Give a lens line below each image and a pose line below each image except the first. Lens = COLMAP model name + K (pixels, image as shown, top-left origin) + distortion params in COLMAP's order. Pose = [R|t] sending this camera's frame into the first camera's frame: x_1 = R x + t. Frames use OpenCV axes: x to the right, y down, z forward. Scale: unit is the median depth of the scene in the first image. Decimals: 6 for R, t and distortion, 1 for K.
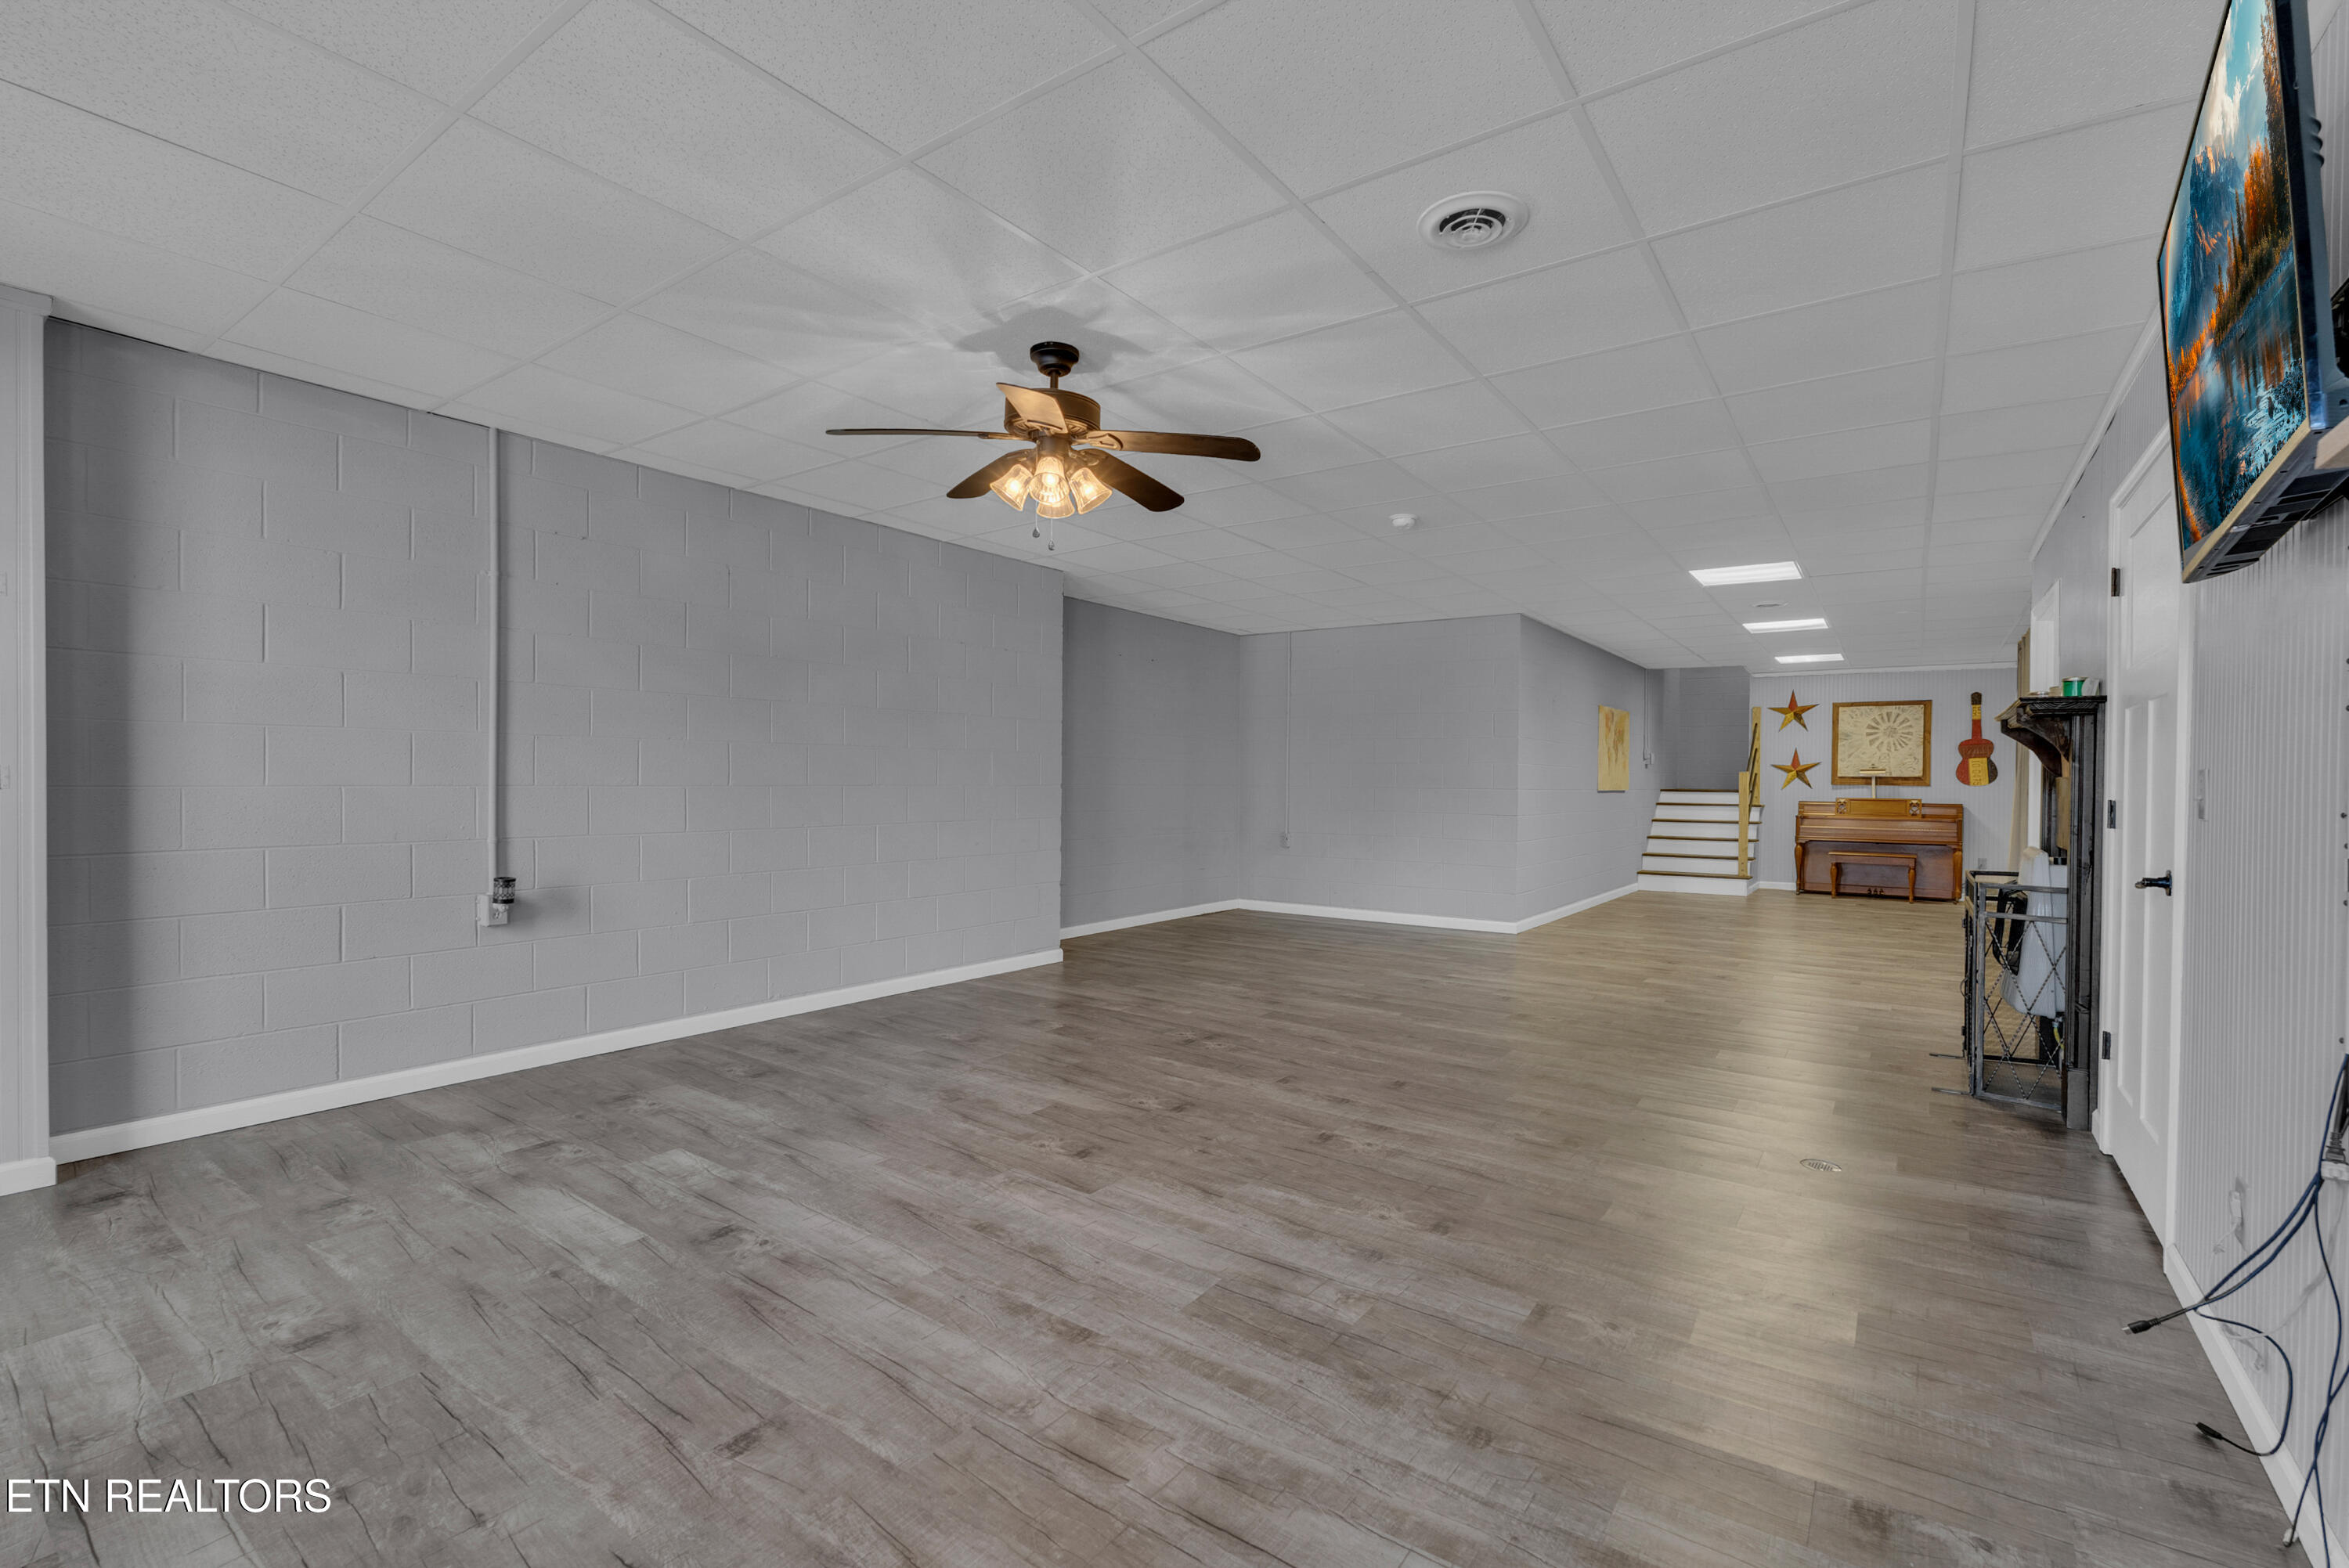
lens RADIAL K [[1025.6, 0, 1190.9], [0, 1025.6, 790.3], [0, 0, 1]] dist [-0.007023, 0.000161]
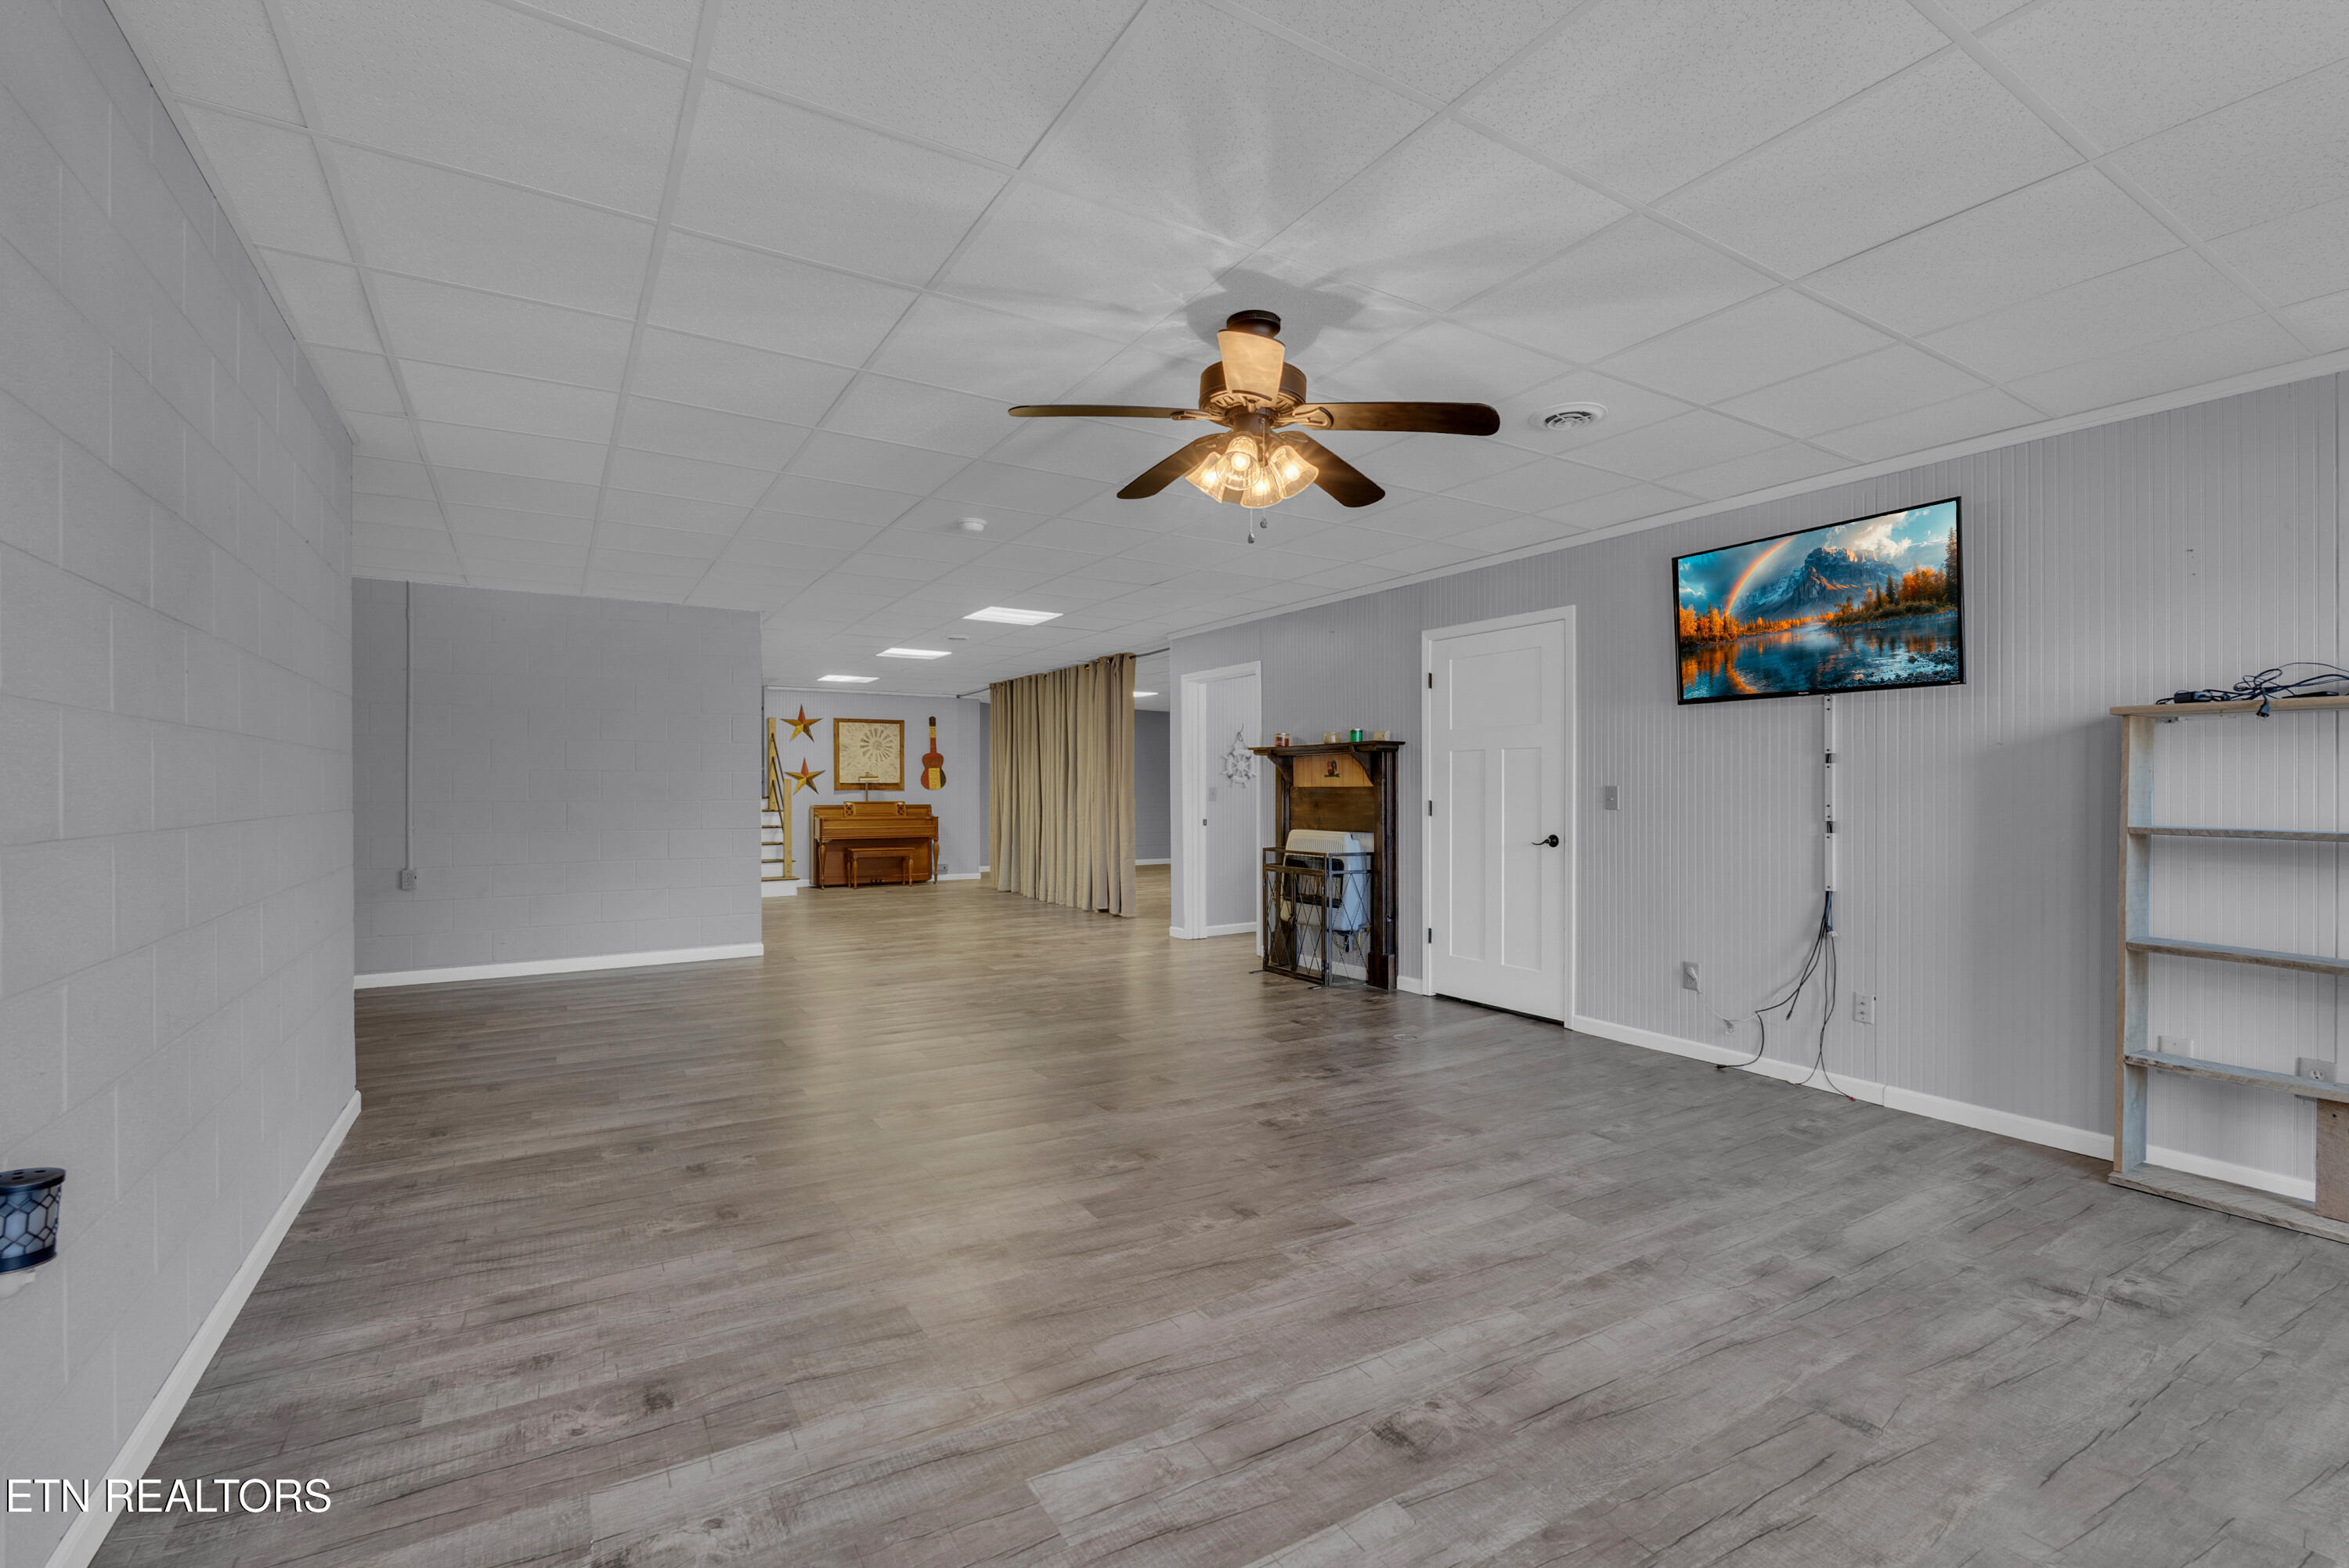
lens RADIAL K [[1025.6, 0, 1190.9], [0, 1025.6, 790.3], [0, 0, 1]] dist [-0.007023, 0.000161]
pose [[0.388121, -0.010426, 0.921549, -0.989312], [0.012786, 0.999901, 0.005928, -0.025816], [-0.921520, 0.009482, 0.388216, 0.713021]]
